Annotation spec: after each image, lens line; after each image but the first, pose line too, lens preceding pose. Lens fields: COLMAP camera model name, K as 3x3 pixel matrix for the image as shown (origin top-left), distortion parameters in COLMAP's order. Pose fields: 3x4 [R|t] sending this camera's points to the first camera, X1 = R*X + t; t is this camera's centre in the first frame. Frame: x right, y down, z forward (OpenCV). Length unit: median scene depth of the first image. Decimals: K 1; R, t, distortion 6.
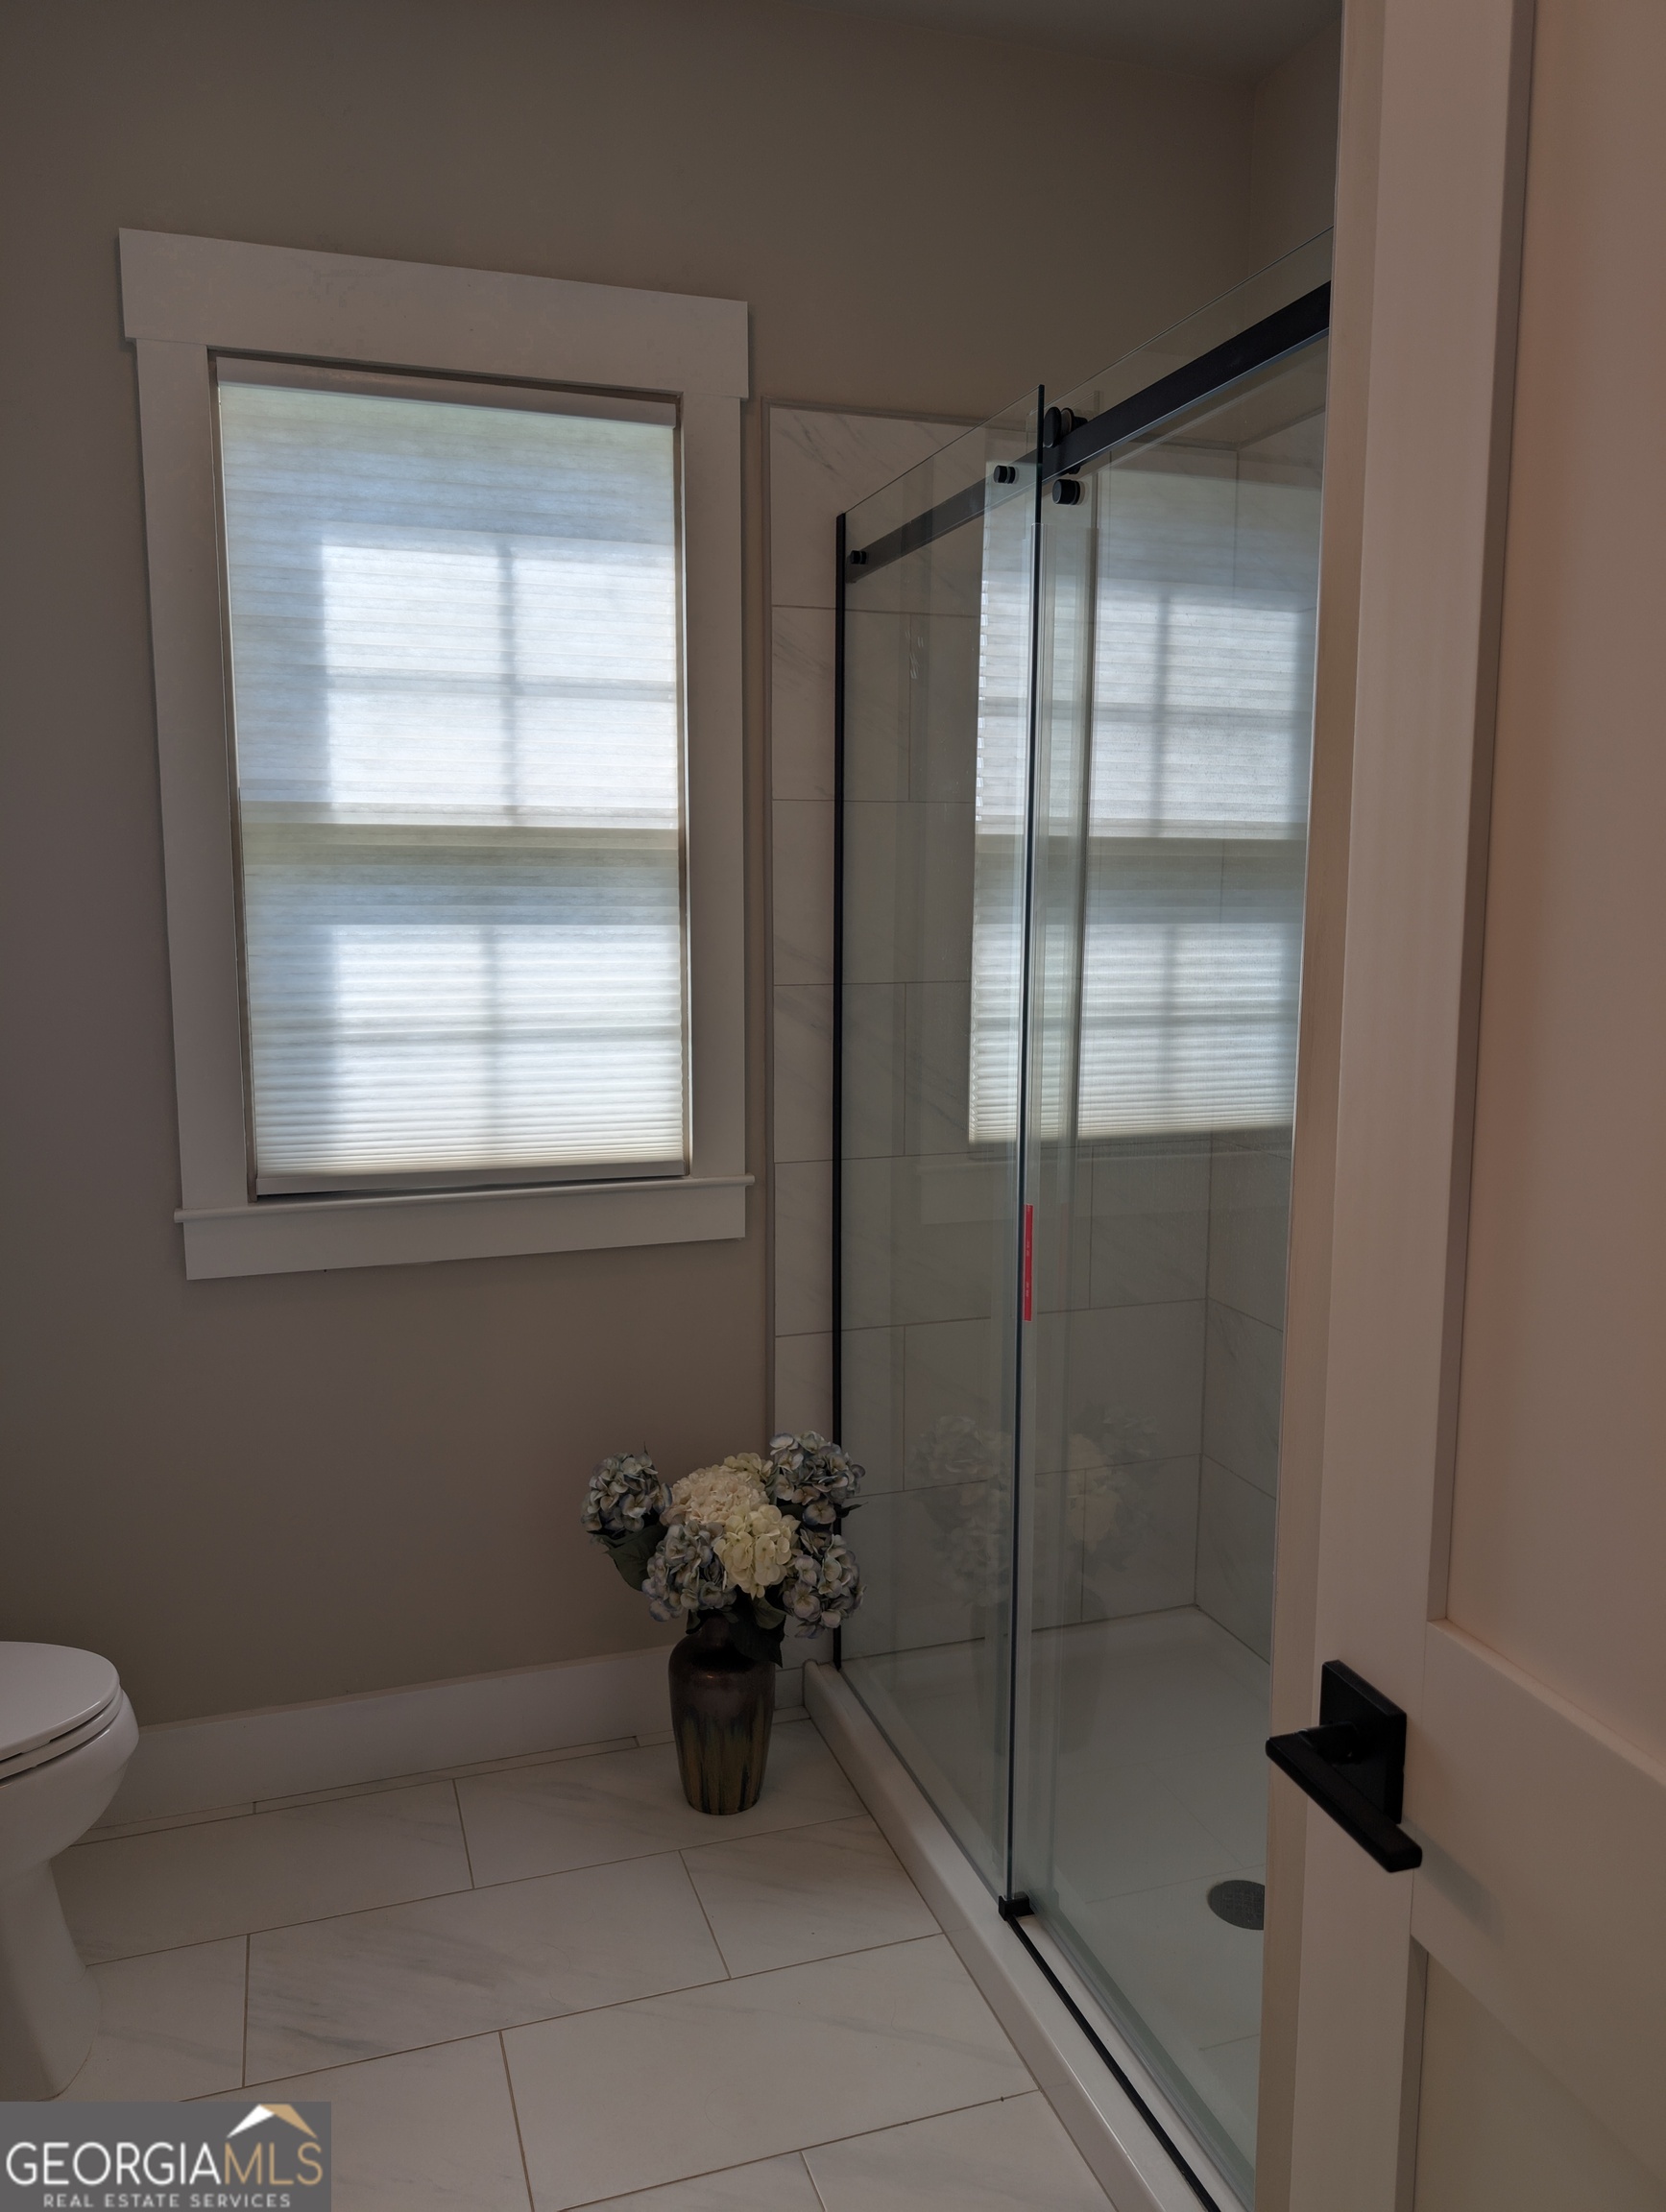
lens RADIAL K [[1647.7, 0, 833.0], [0, 1647.7, 1106.0], [0, 0, 1]] dist [0.000488, -0.000669]
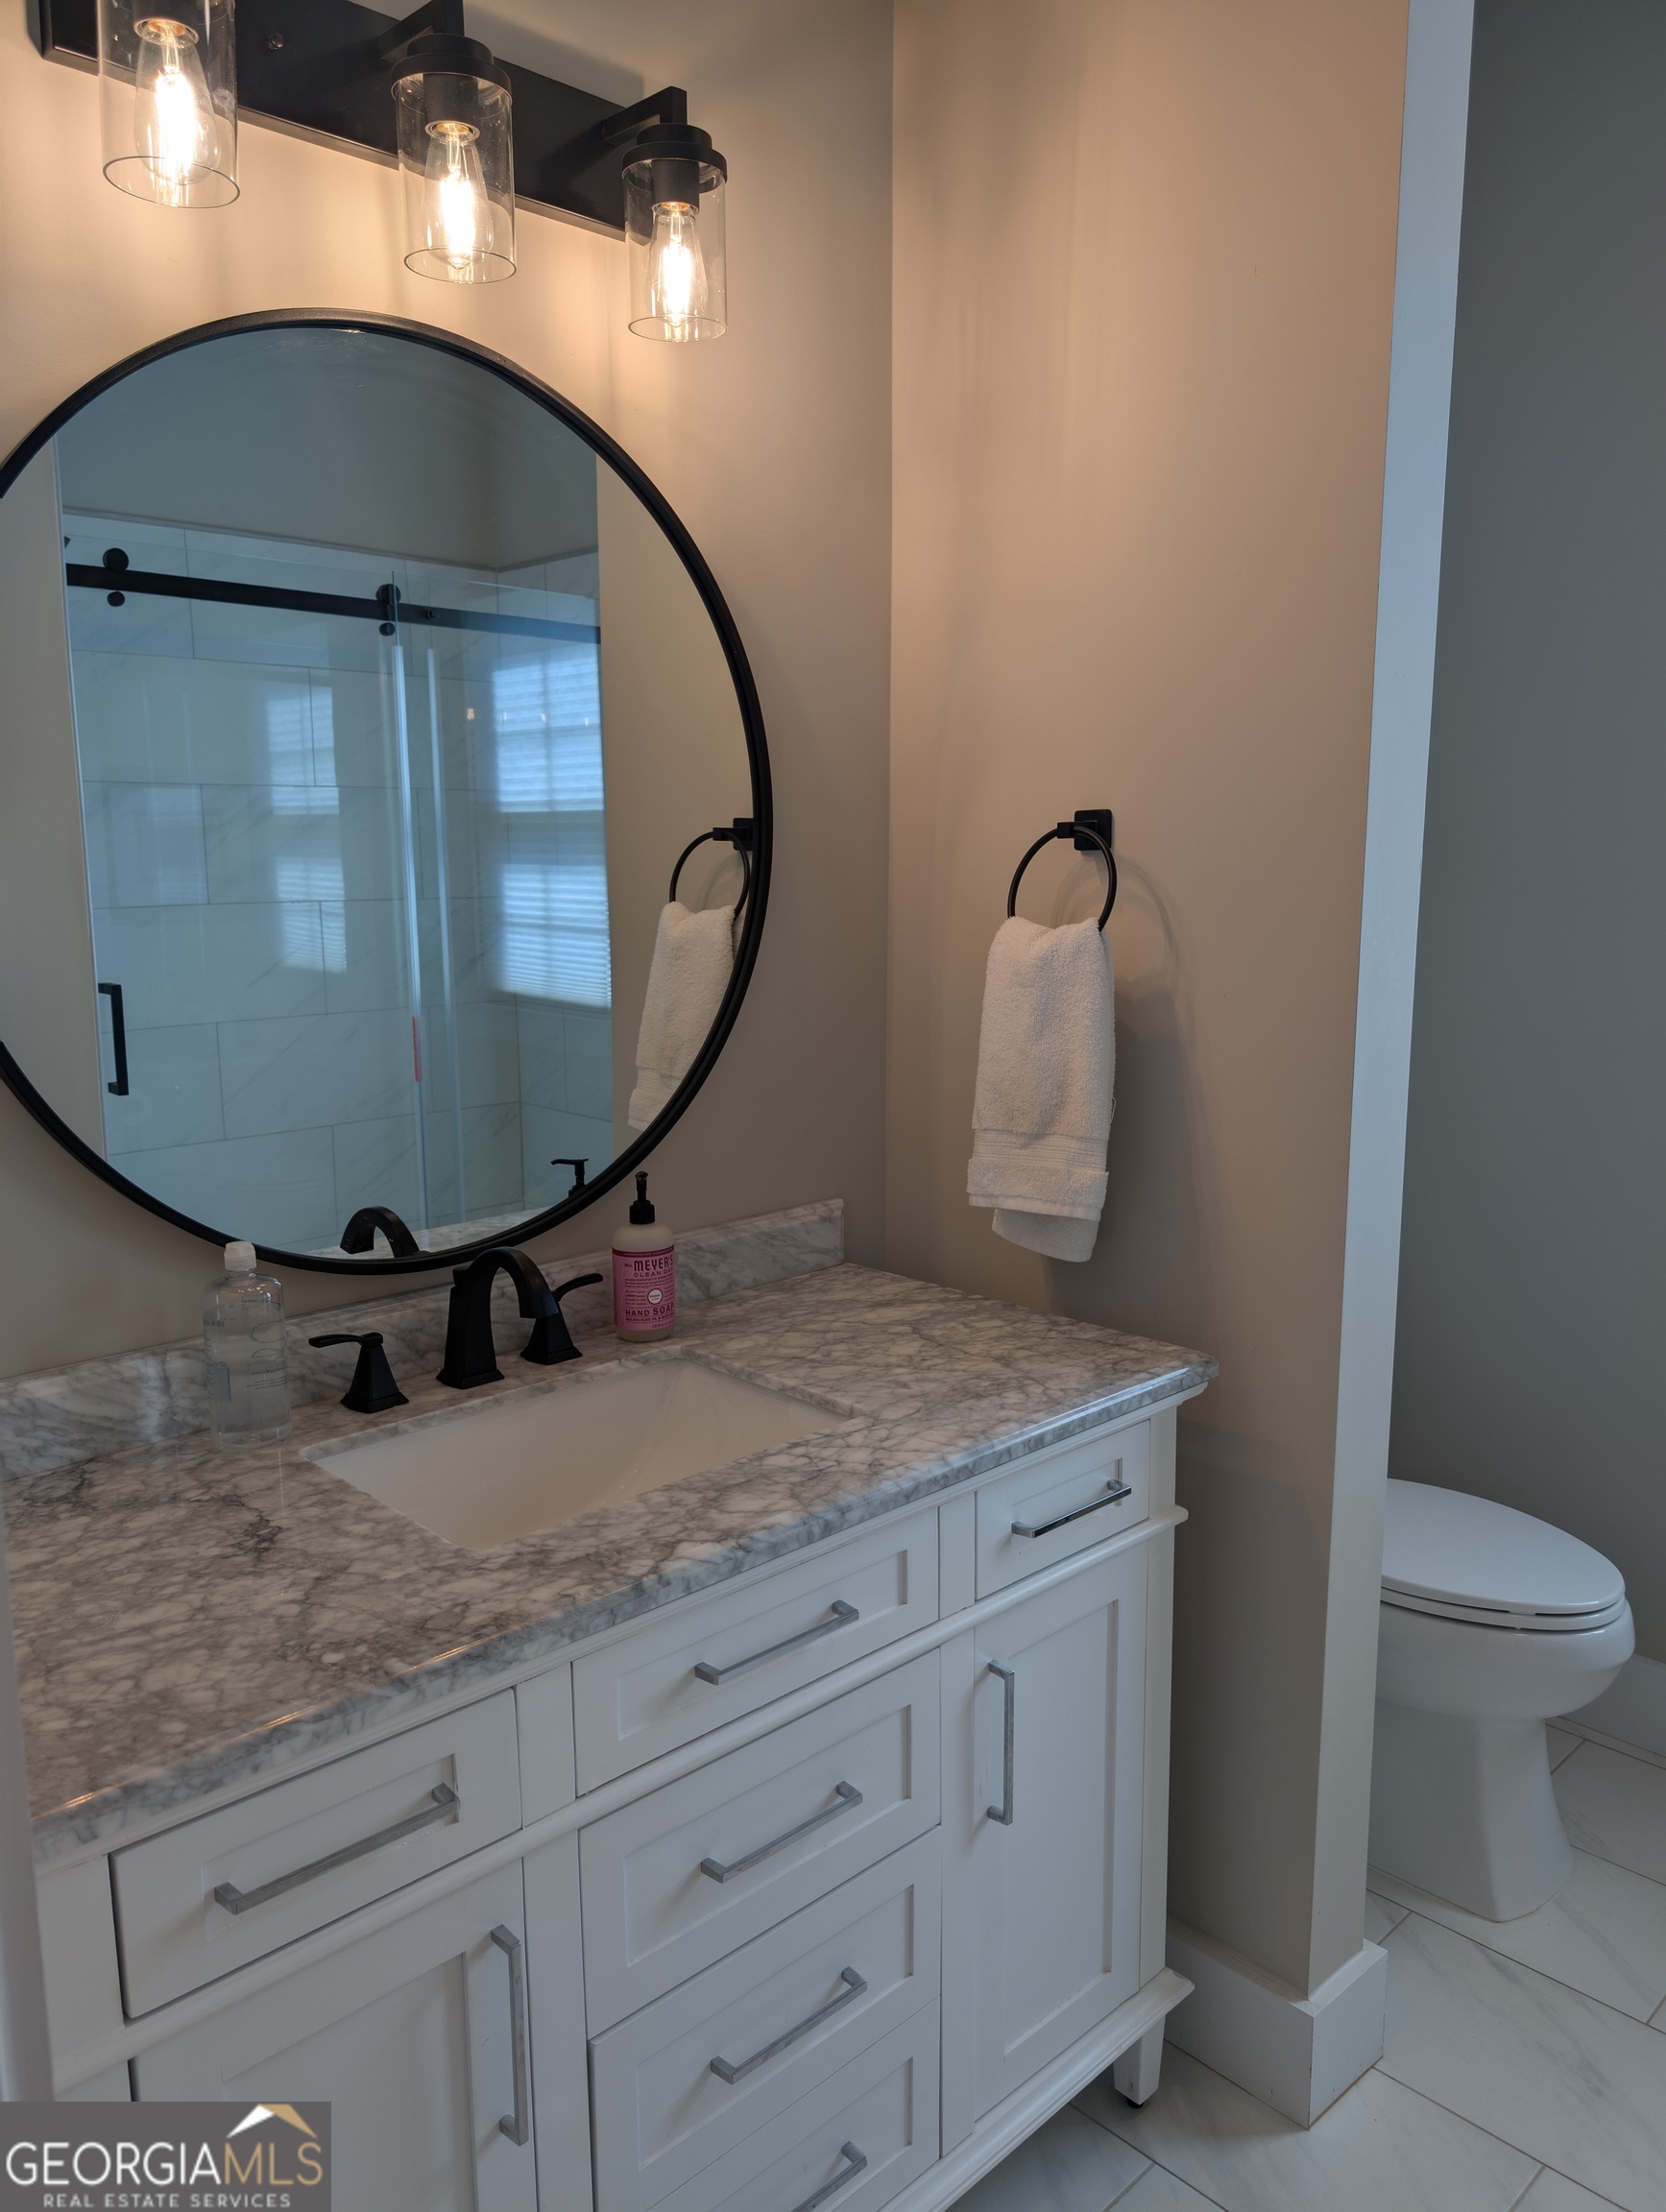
lens RADIAL K [[1560.1, 0, 833.0], [0, 1560.1, 1106.0], [0, 0, 1]] dist [-0.002283, -0.000763]
pose [[0.425459, 0.145431, -0.893216, 1.539346], [-0.119220, 0.987408, 0.103980, -0.064227], [0.897090, 0.062250, 0.437440, 0.546564]]
